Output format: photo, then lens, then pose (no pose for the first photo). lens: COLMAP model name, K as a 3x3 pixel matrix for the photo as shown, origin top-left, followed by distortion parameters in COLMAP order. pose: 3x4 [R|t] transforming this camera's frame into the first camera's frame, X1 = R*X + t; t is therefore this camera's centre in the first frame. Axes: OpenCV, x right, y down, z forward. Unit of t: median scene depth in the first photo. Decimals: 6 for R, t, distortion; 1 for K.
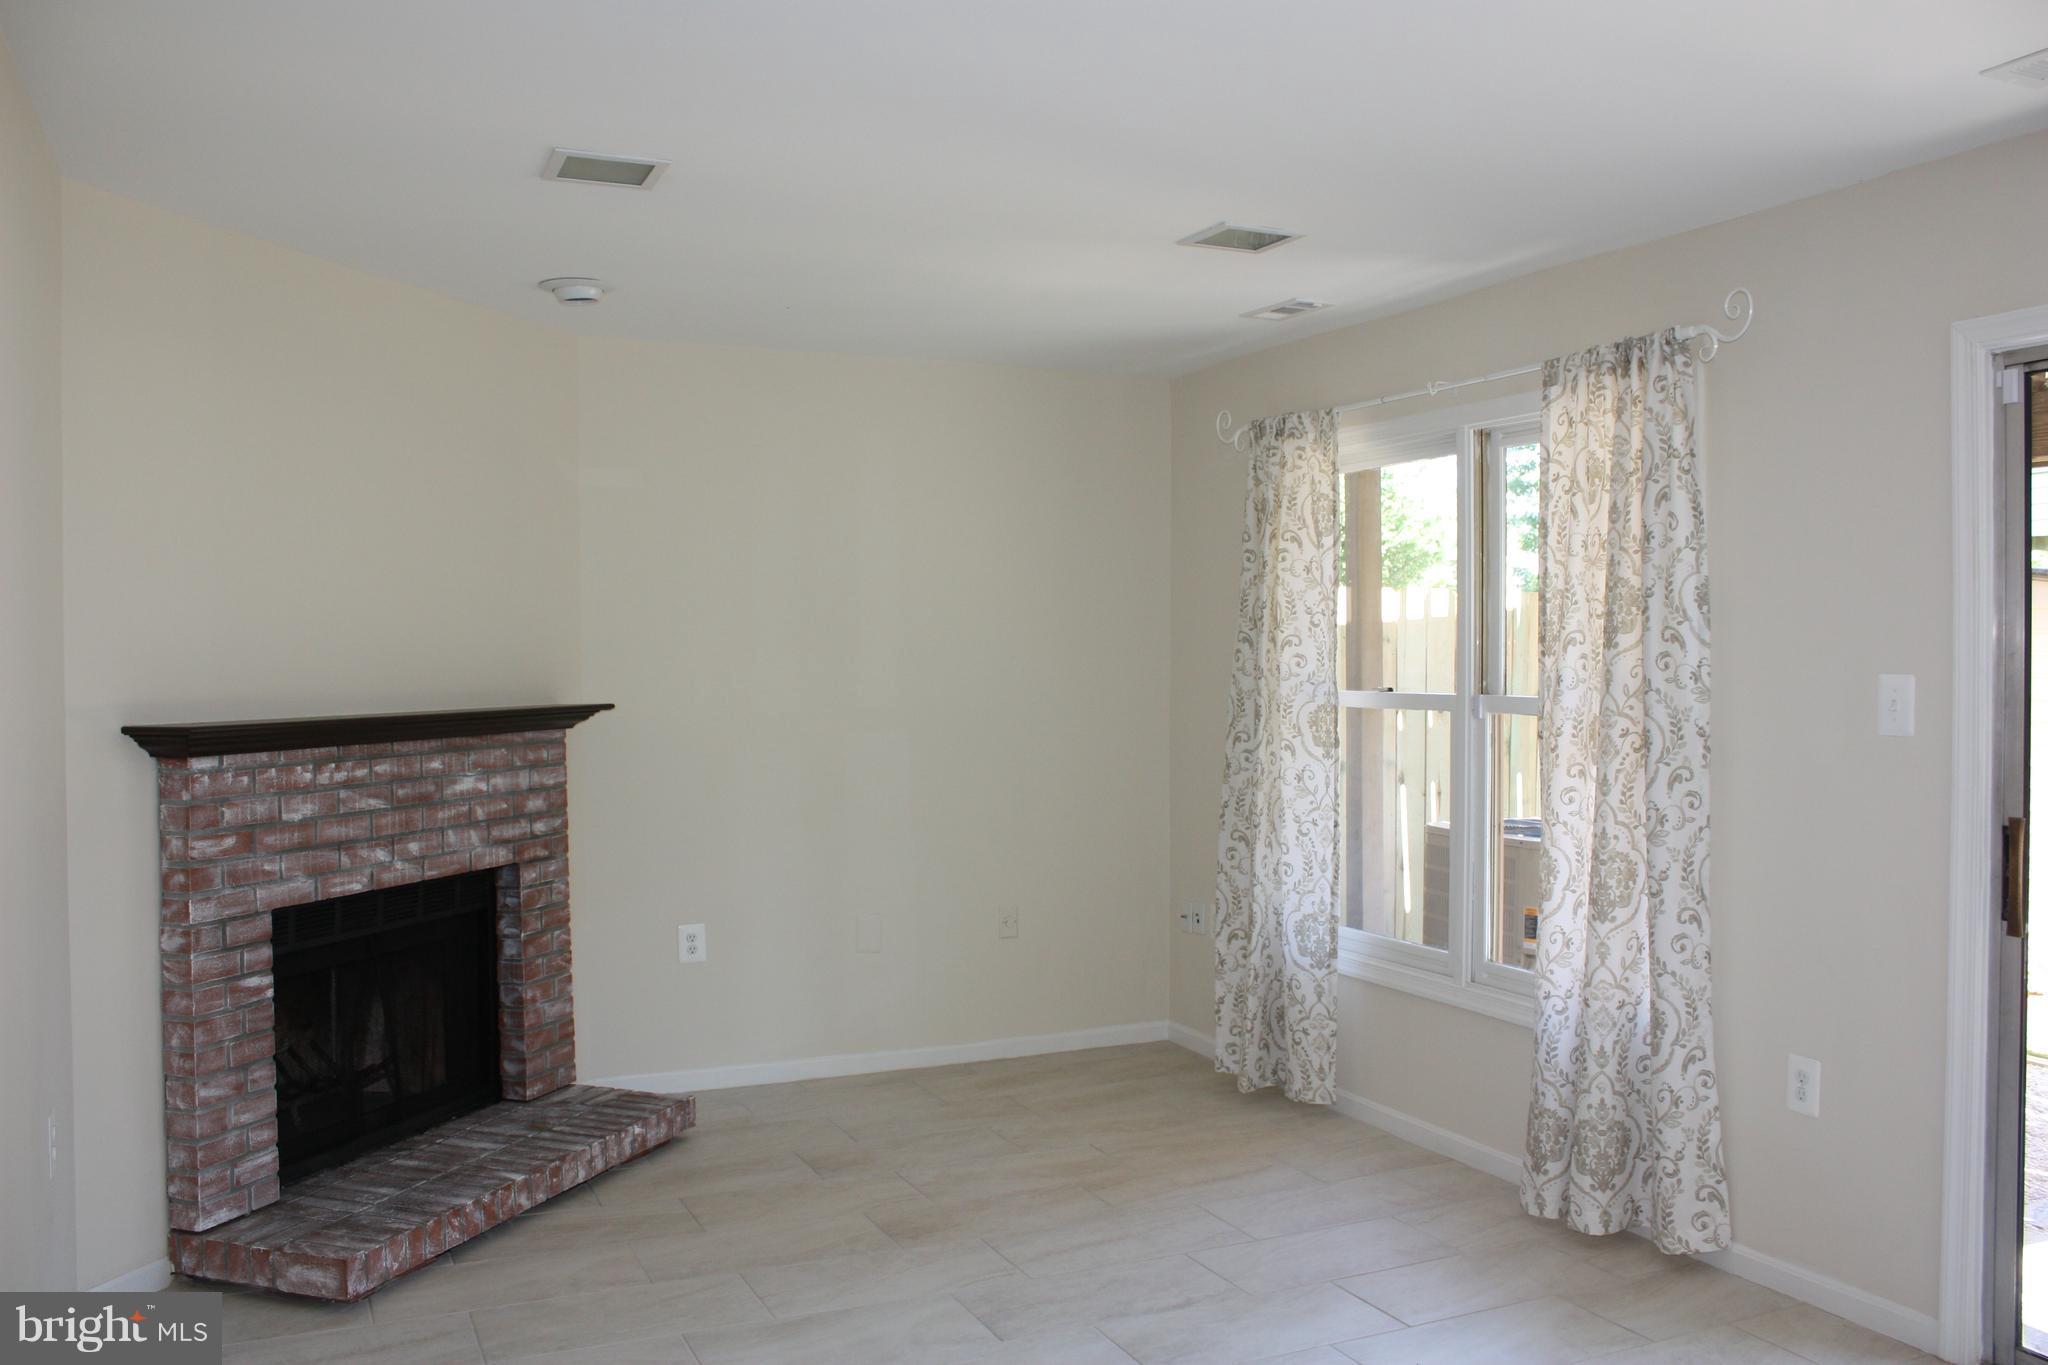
lens RADIAL K [[1703.6, 0, 1024.0], [0, 1703.6, 682.5], [0, 0, 1]] dist [-0.168142, 0.162203]
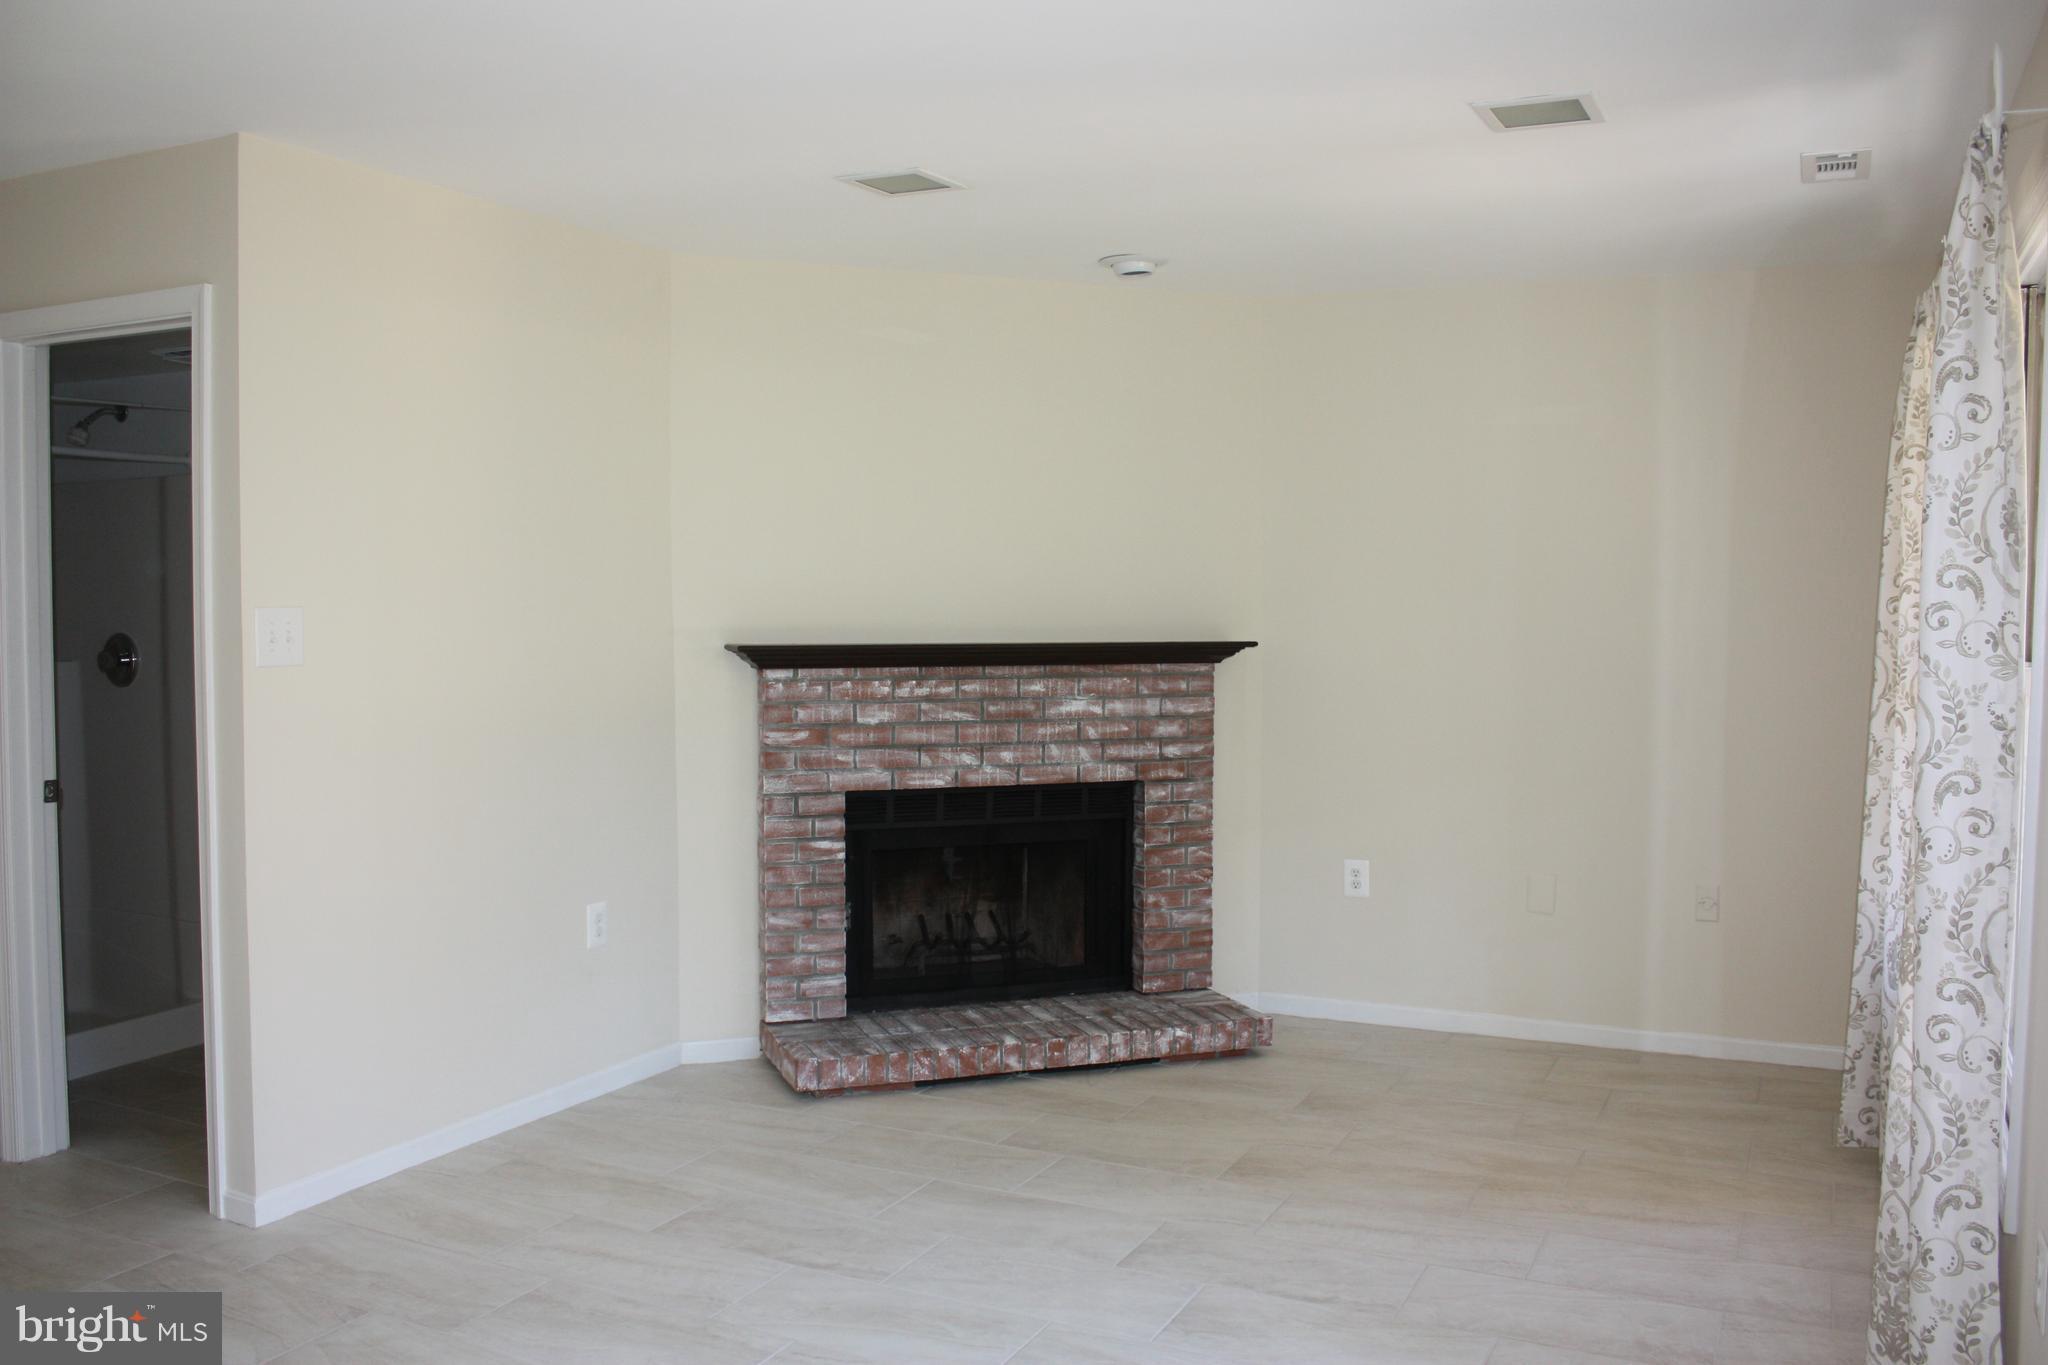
lens RADIAL K [[1703.6, 0, 1024.0], [0, 1703.6, 682.5], [0, 0, 1]] dist [-0.168142, 0.162203]
pose [[0.633482, 0.046104, -0.772383, 0.608453], [-0.019441, 0.998856, 0.043678, -0.006920], [0.773513, -0.012654, 0.633654, 0.255275]]
